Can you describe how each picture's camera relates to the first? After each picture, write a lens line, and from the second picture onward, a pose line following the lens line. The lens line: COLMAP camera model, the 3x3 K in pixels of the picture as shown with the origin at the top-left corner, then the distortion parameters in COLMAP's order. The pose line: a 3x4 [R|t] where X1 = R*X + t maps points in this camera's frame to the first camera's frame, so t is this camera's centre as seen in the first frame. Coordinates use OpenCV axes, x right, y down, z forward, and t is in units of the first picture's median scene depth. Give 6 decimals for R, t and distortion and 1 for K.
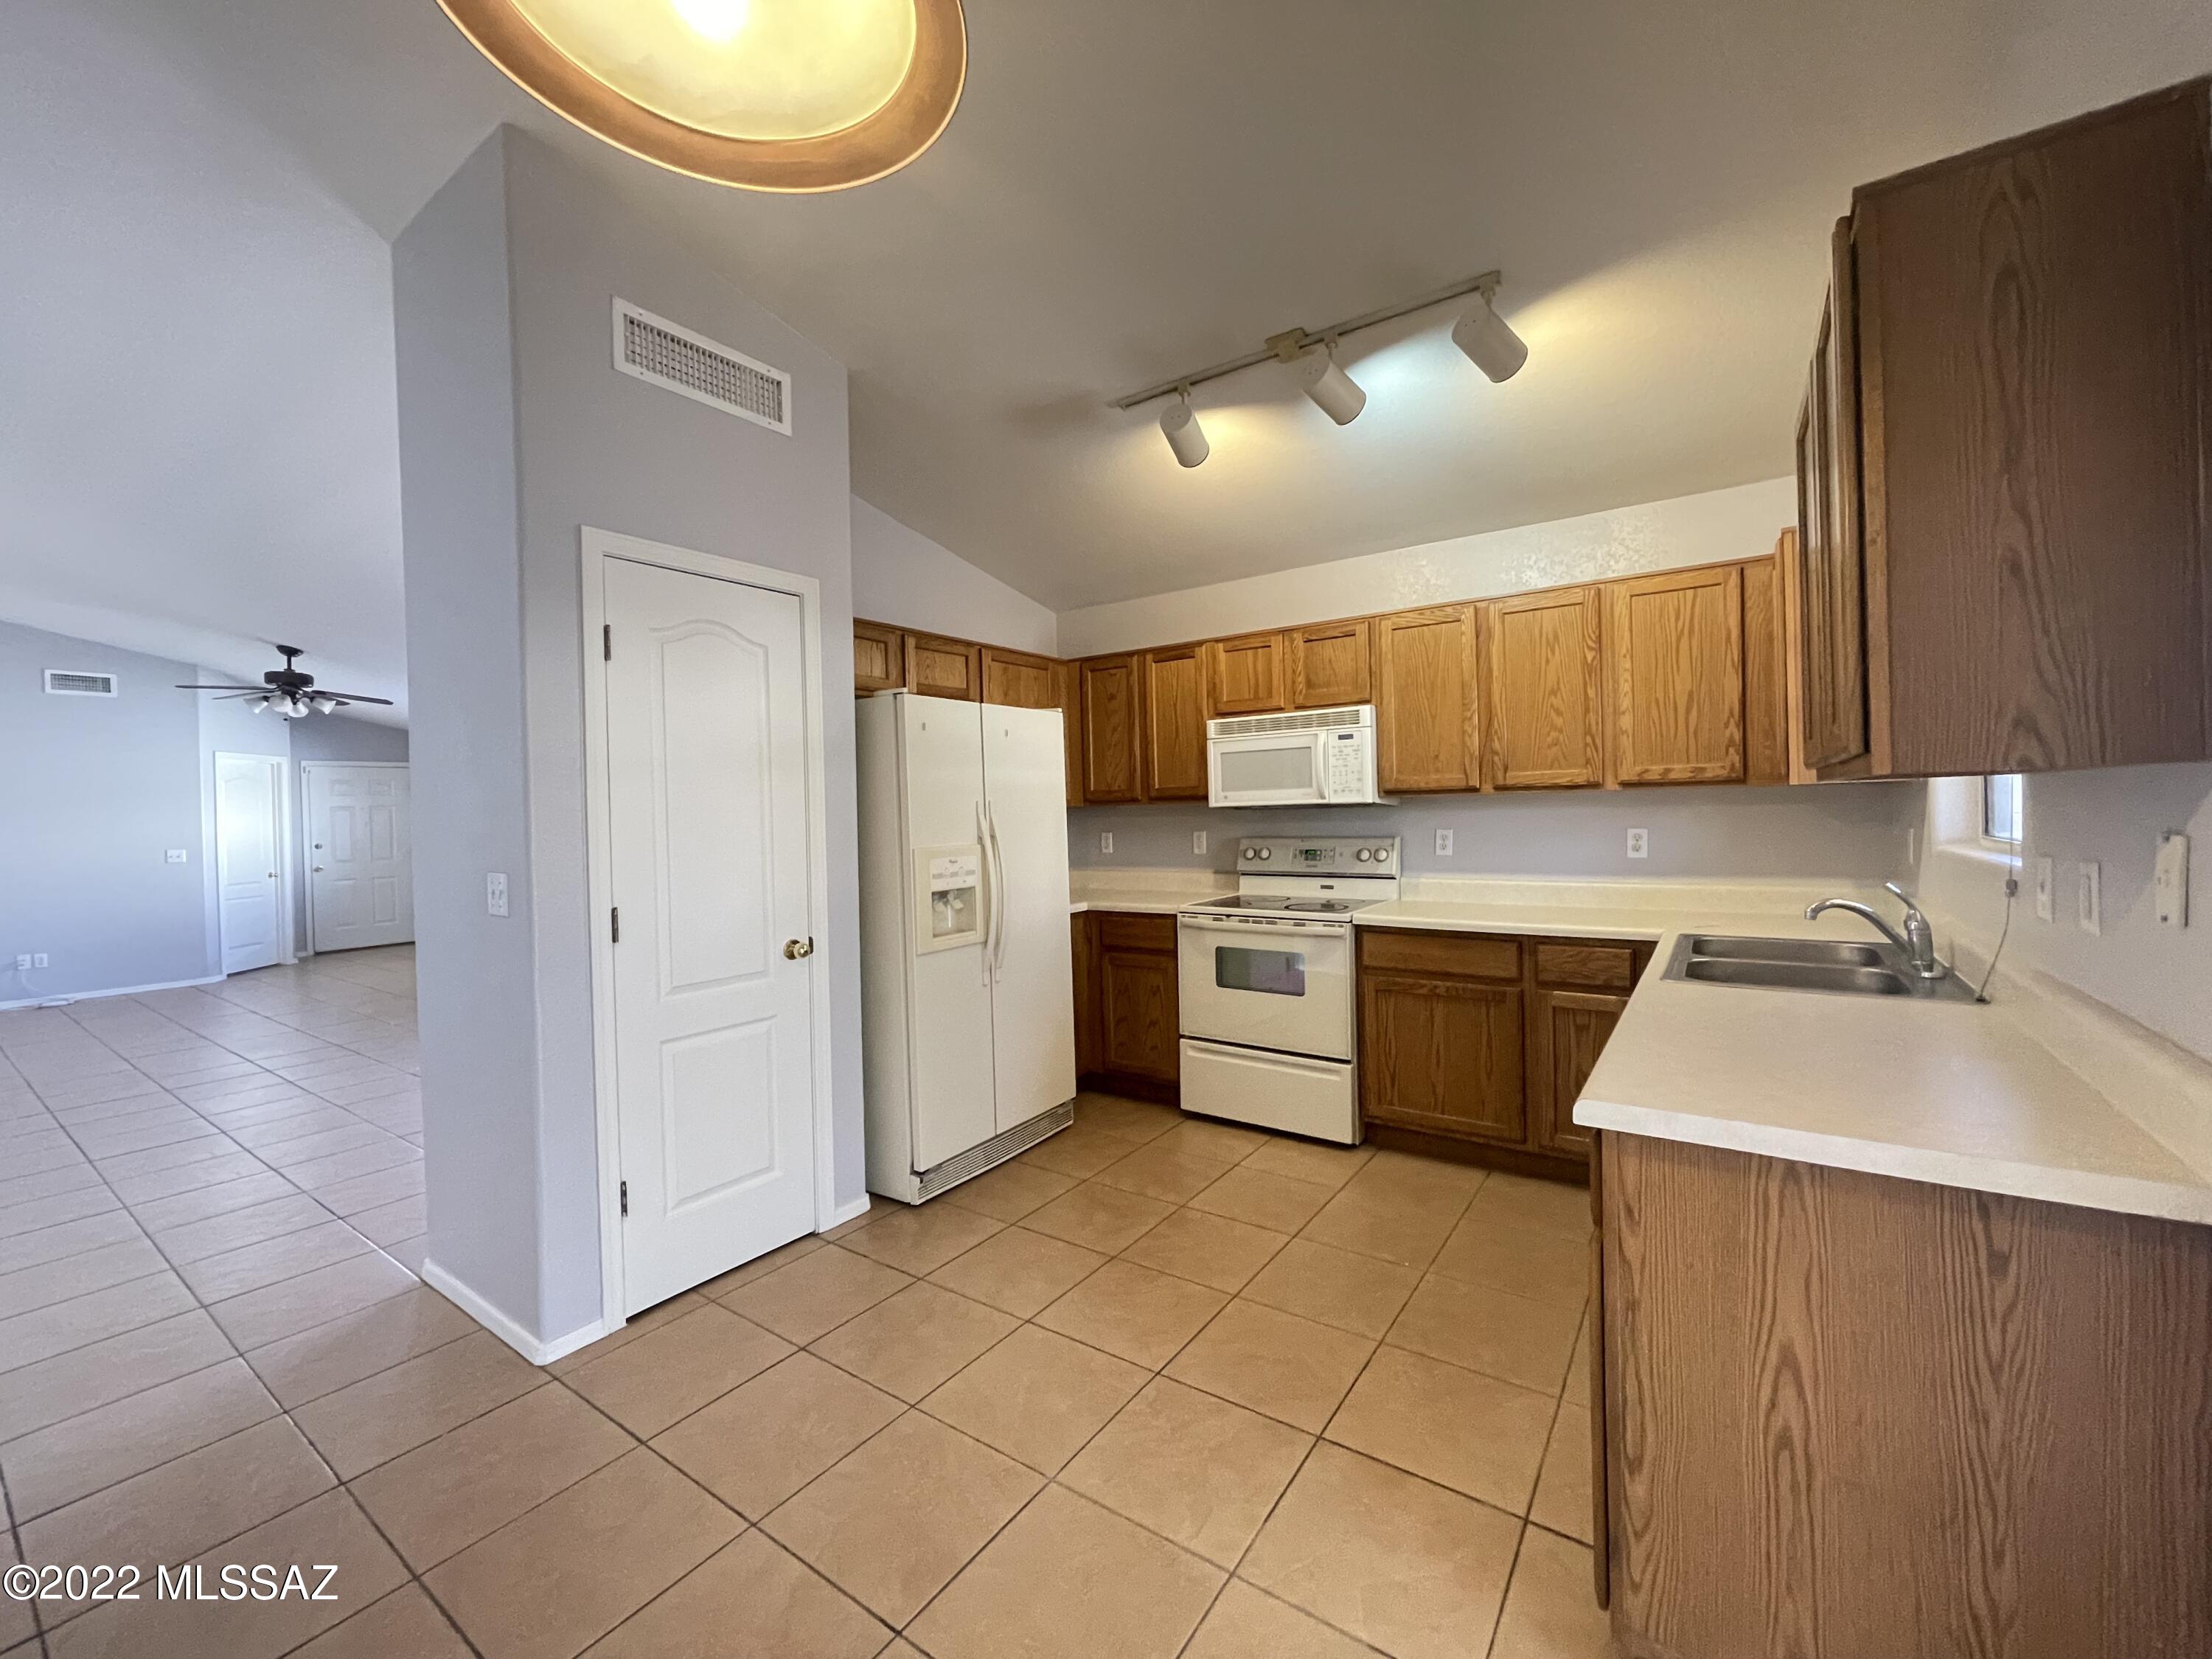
lens RADIAL K [[888.9, 0, 1111.0], [0, 888.9, 820.4], [0, 0, 1]] dist [0.000934, 0.000101]
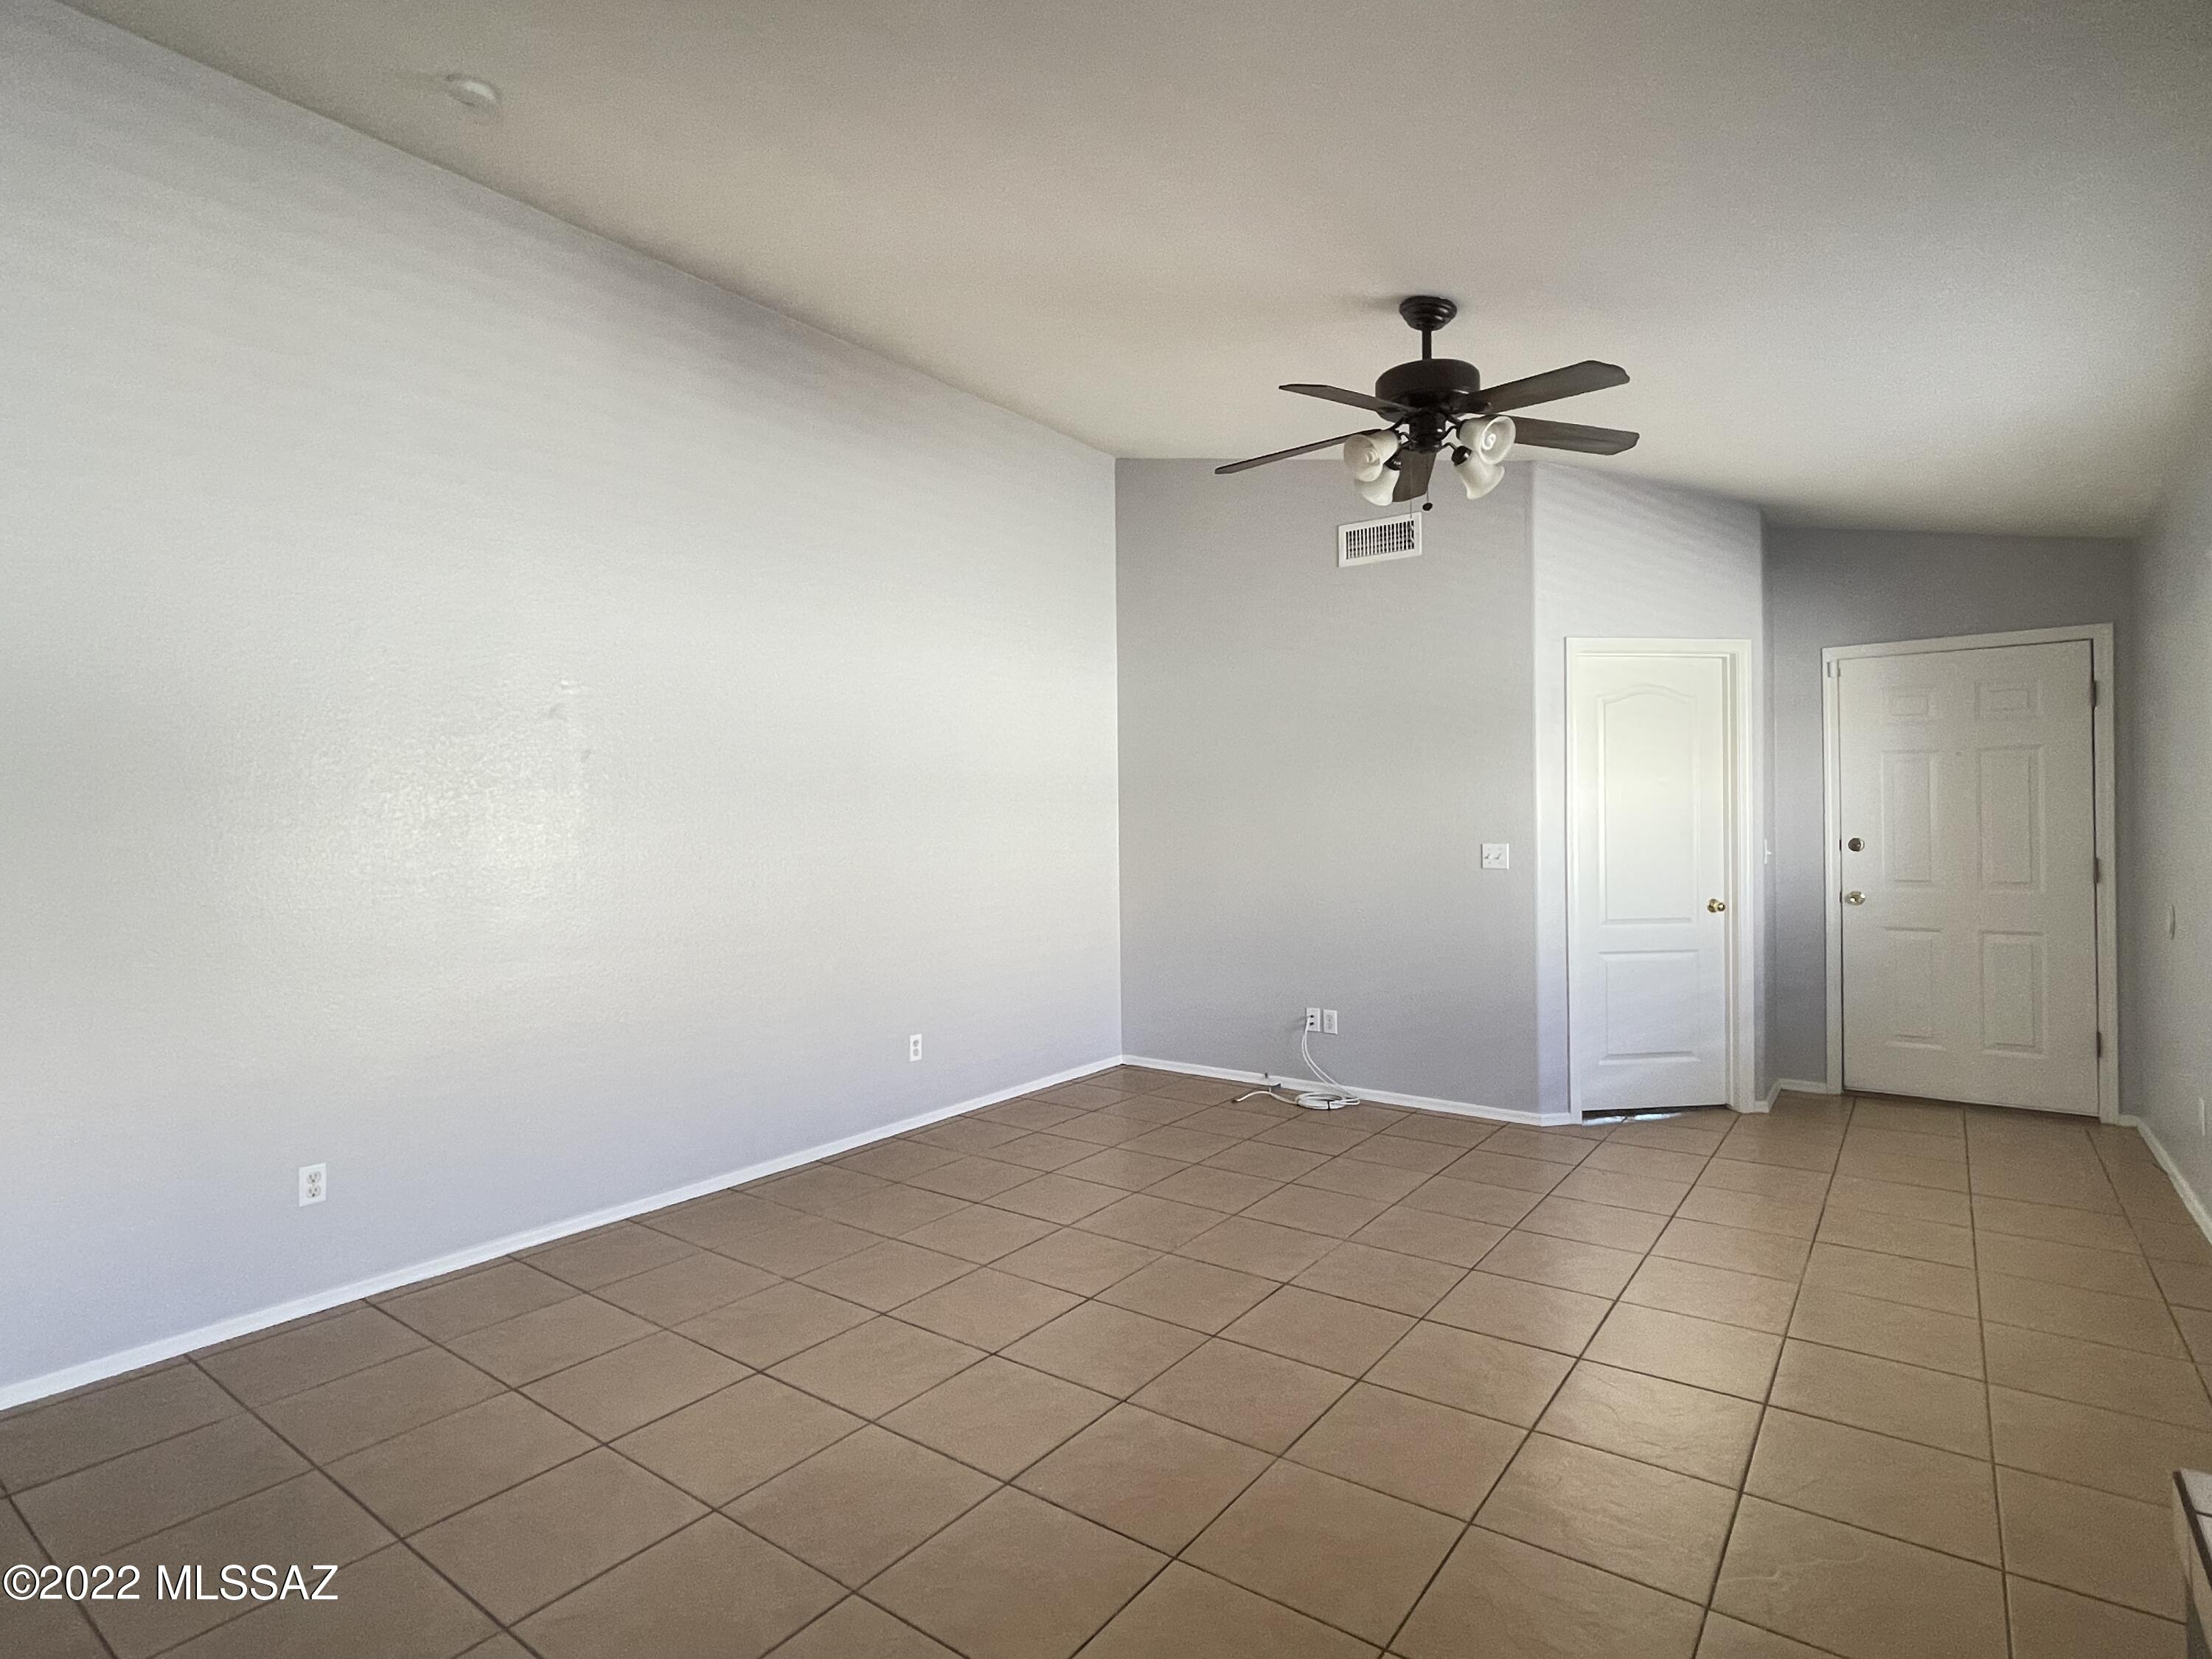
lens RADIAL K [[1129.3, 0, 1109.6], [0, 1129.3, 821.9], [0, 0, 1]] dist [0.004086, -0.001090]
pose [[-0.019395, 0.028792, -0.999397, -0.428527], [0.000964, 0.999585, 0.028779, 0.002609], [0.999811, -0.000406, -0.019415, 0.826386]]
